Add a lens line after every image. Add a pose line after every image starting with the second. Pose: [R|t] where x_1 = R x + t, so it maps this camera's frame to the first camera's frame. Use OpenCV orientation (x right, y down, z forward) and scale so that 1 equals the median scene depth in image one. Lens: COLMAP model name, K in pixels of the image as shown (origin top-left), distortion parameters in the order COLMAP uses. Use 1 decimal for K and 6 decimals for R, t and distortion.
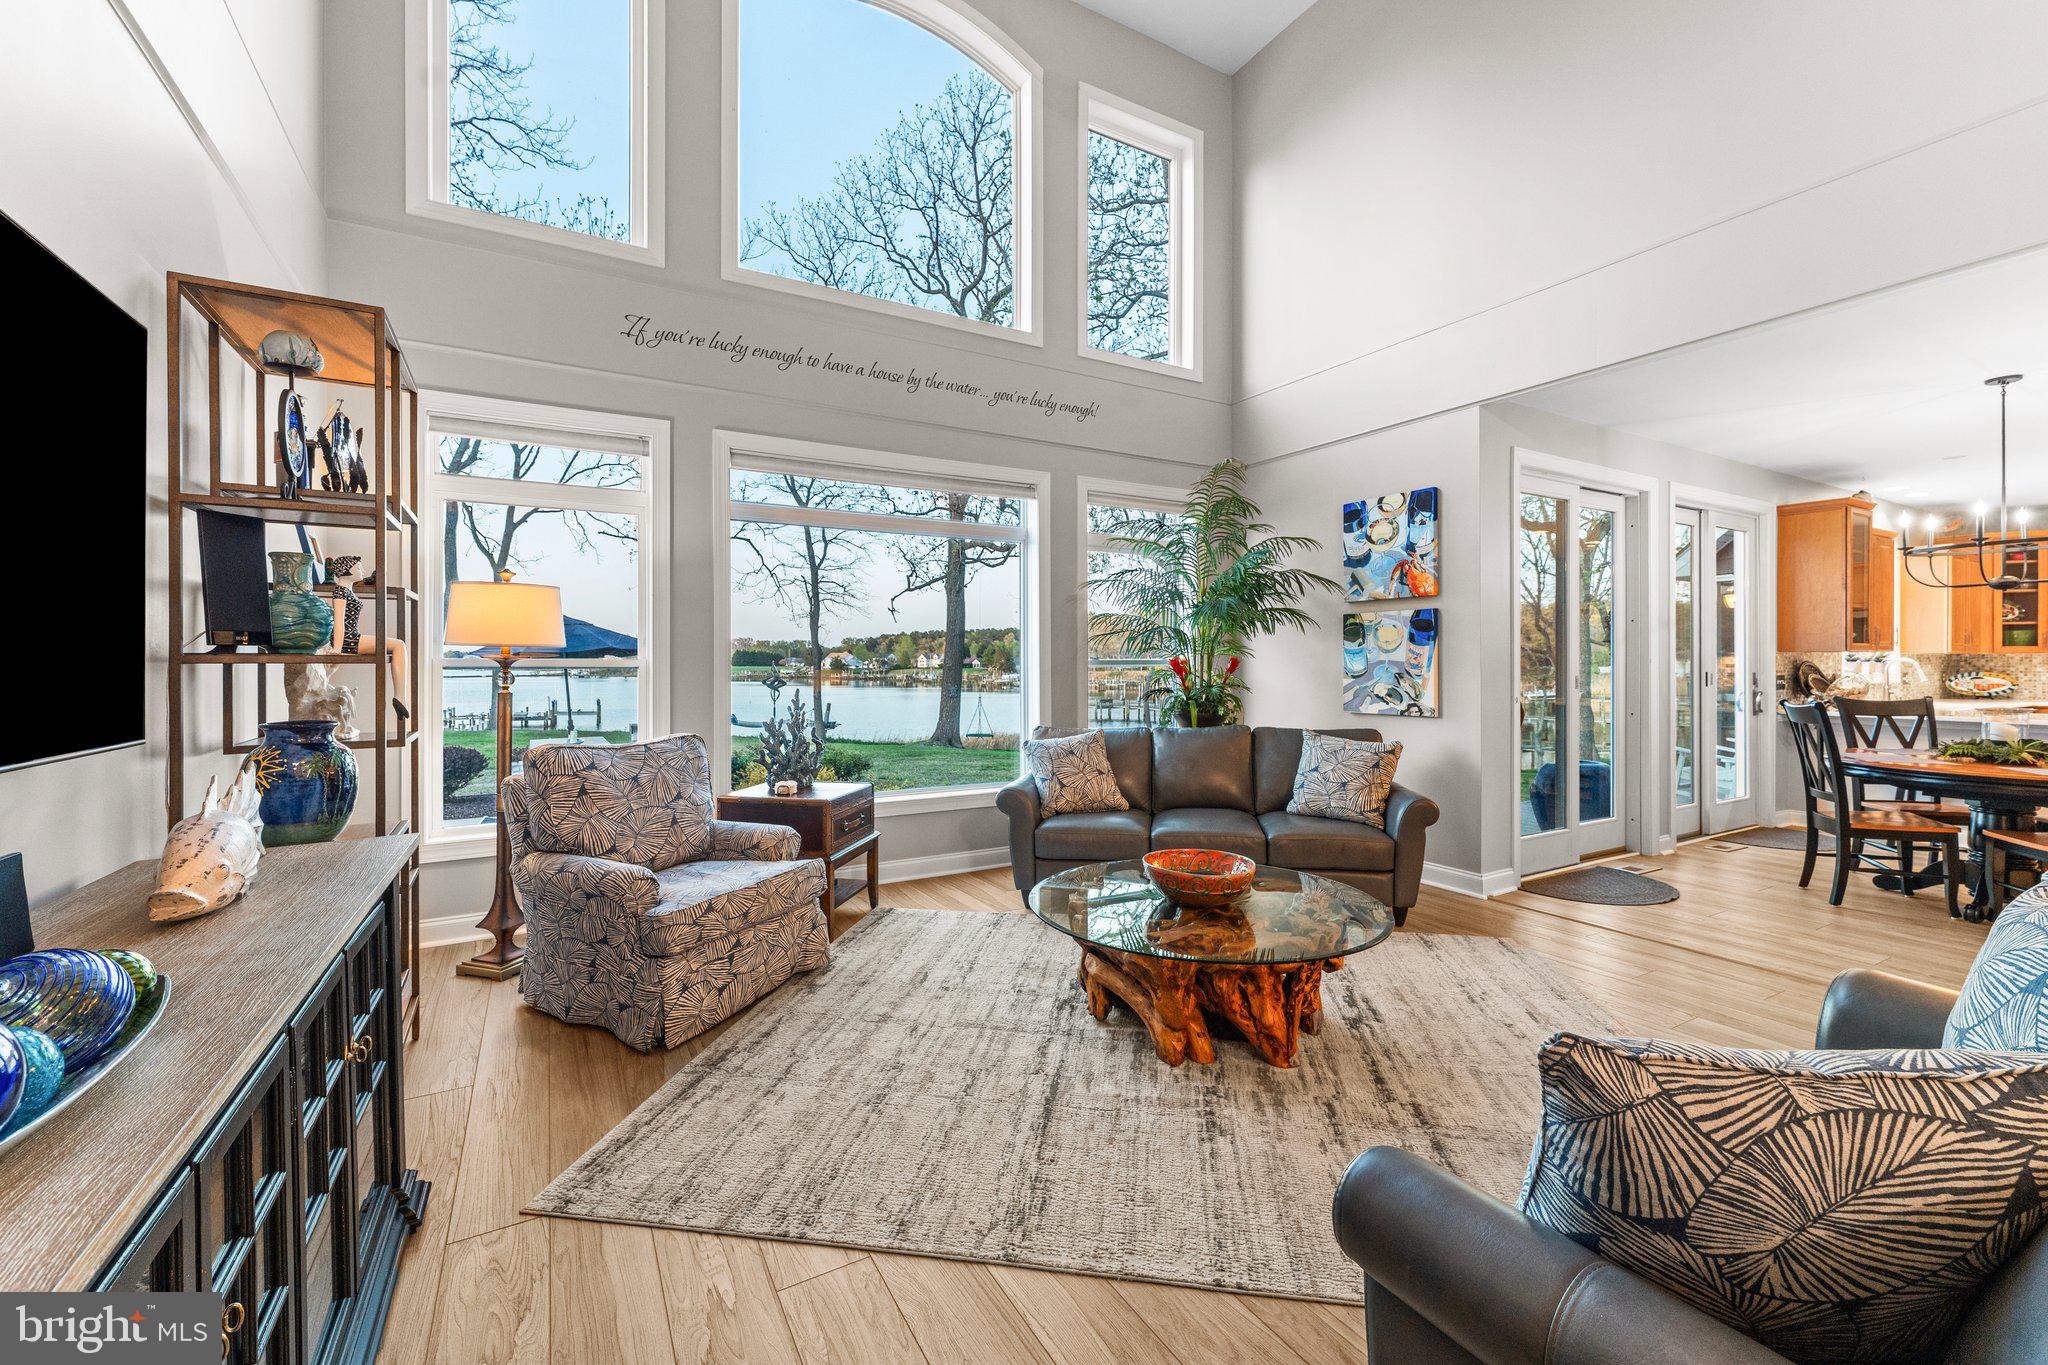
lens RADIAL K [[835.4, 0, 1022.7], [0, 835.4, 663.7], [0, 0, 1]] dist [0.002017, -0.000171]
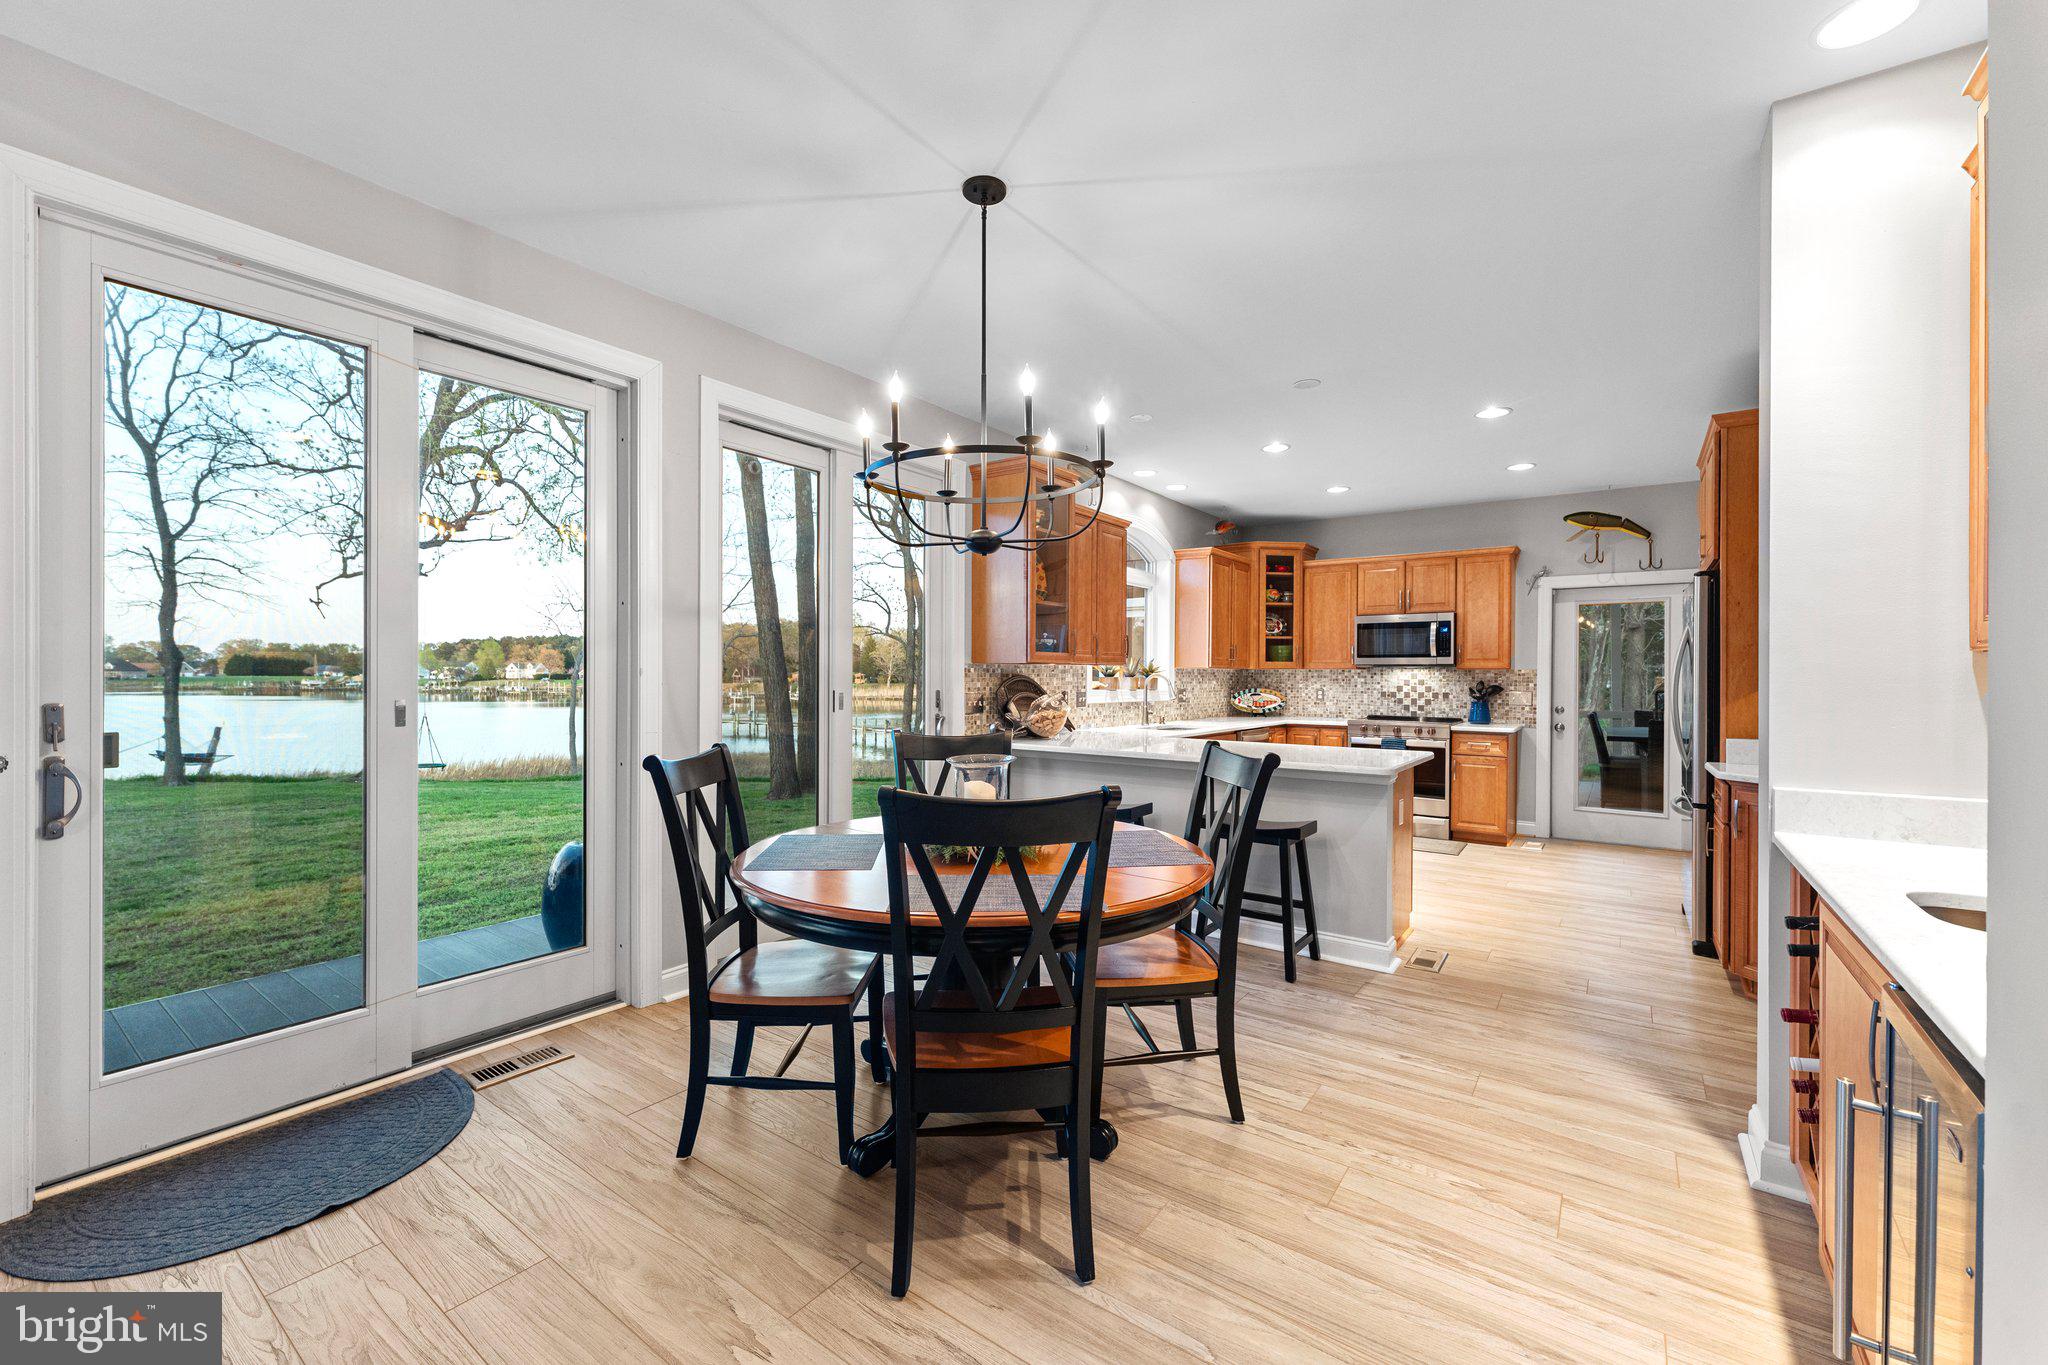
lens RADIAL K [[828.4, 0, 1021.3], [0, 828.4, 671.8], [0, 0, 1]] dist [0.001809, 0.000306]
pose [[0.910078, 0.008310, 0.414353, 0.633970], [-0.006173, 0.999960, -0.006497, -0.001488], [-0.414391, 0.003355, 0.910093, 0.307761]]
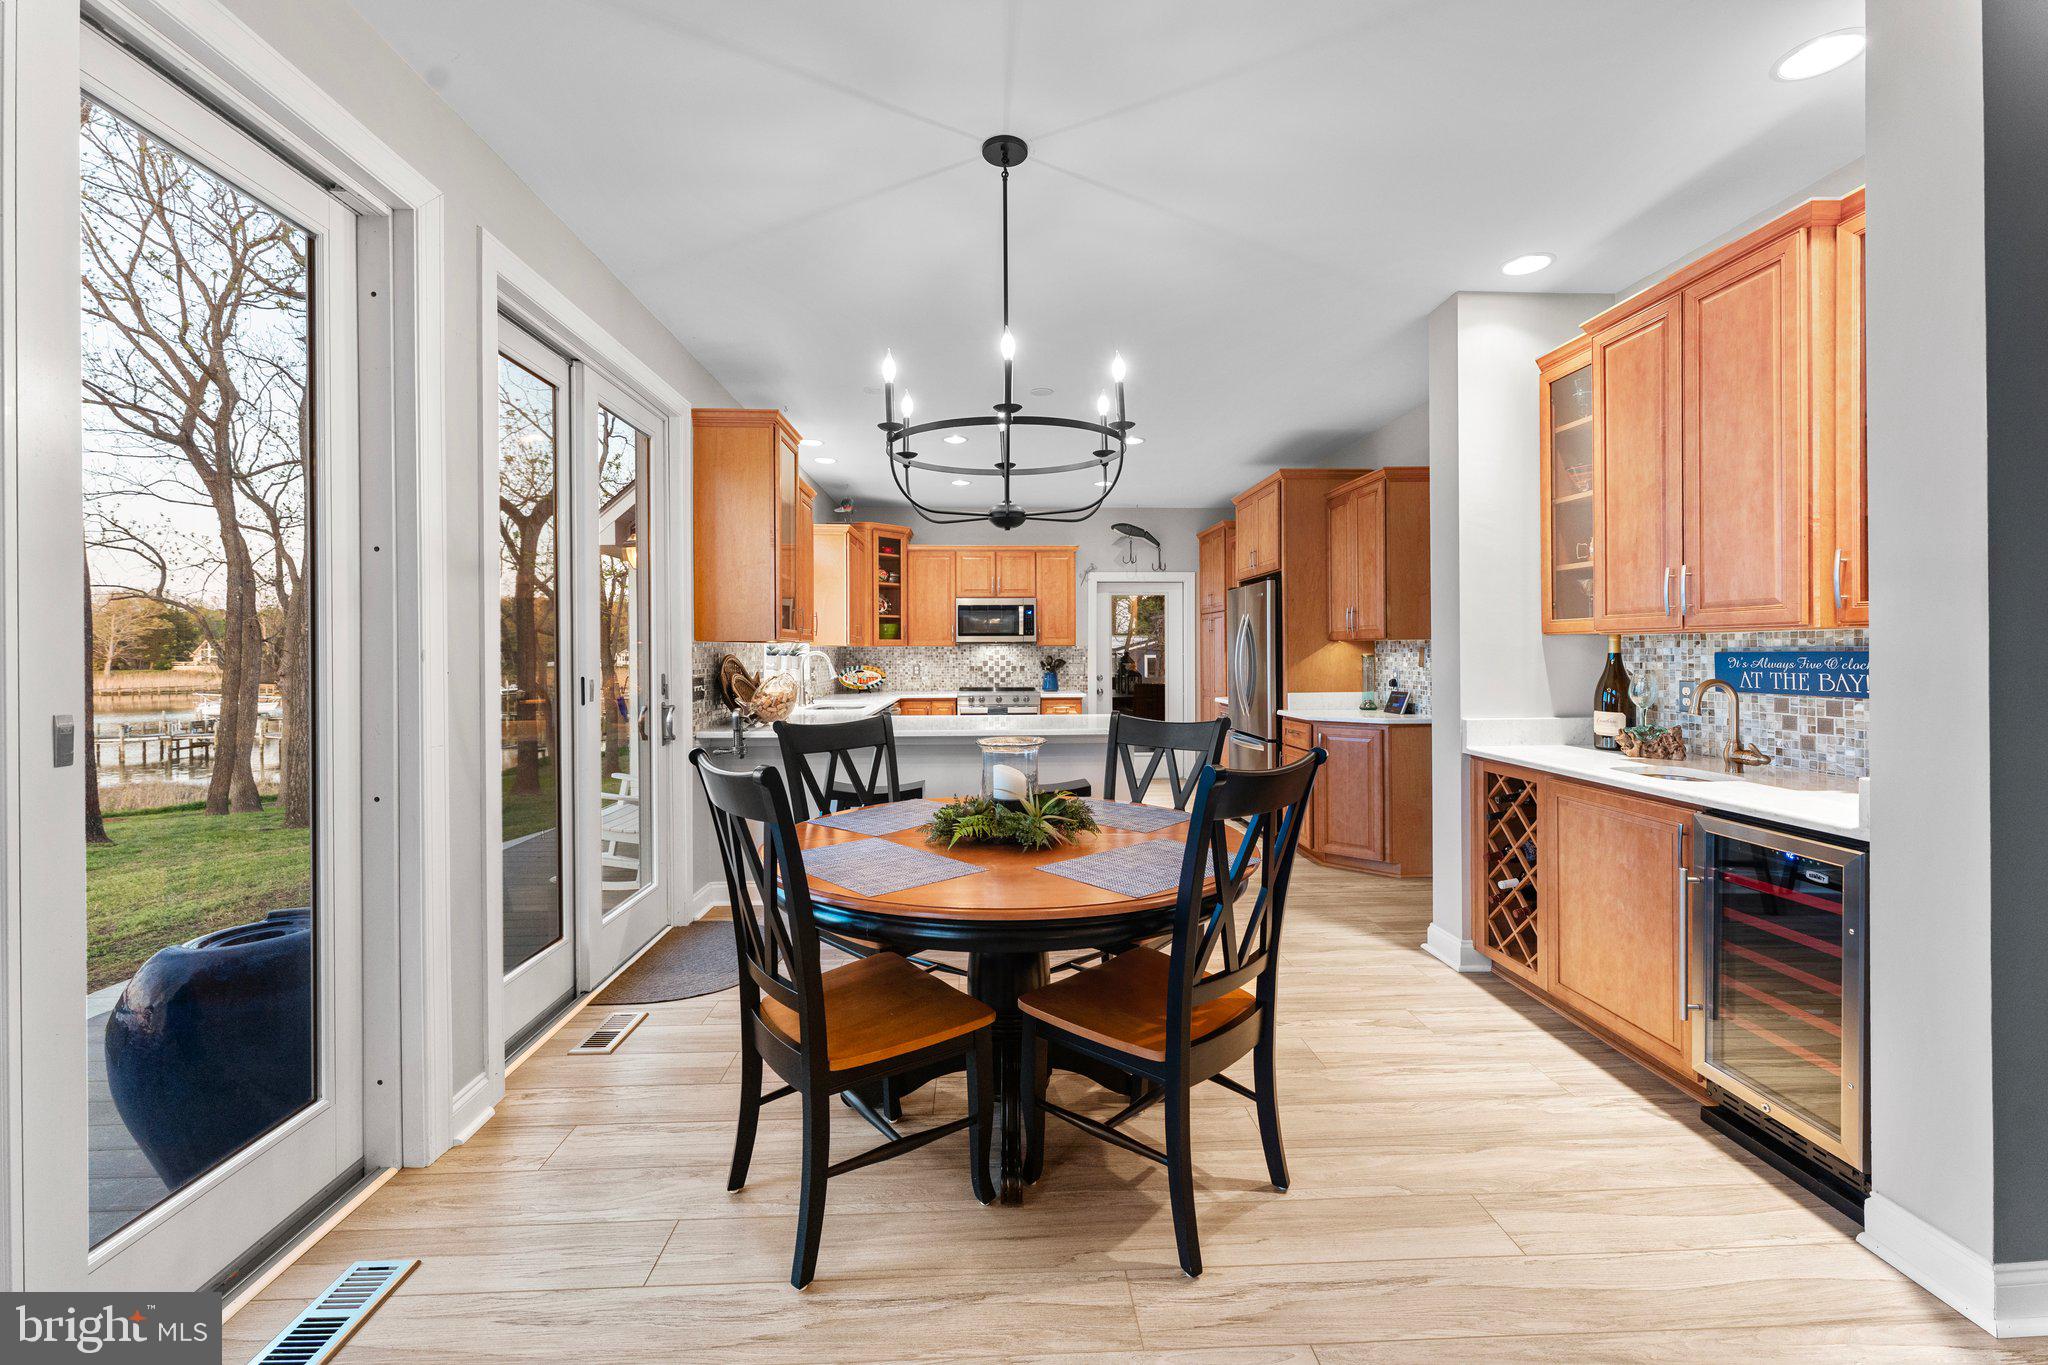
lens RADIAL K [[829.2, 0, 1025.4], [0, 829.2, 652.5], [0, 0, 1]] dist [-0.000687, 0.000085]
pose [[0.449329, -0.000487, 0.893366, 0.451415], [0.005674, 0.999981, -0.002309, -0.002380], [-0.893348, 0.006106, 0.449324, 0.491280]]
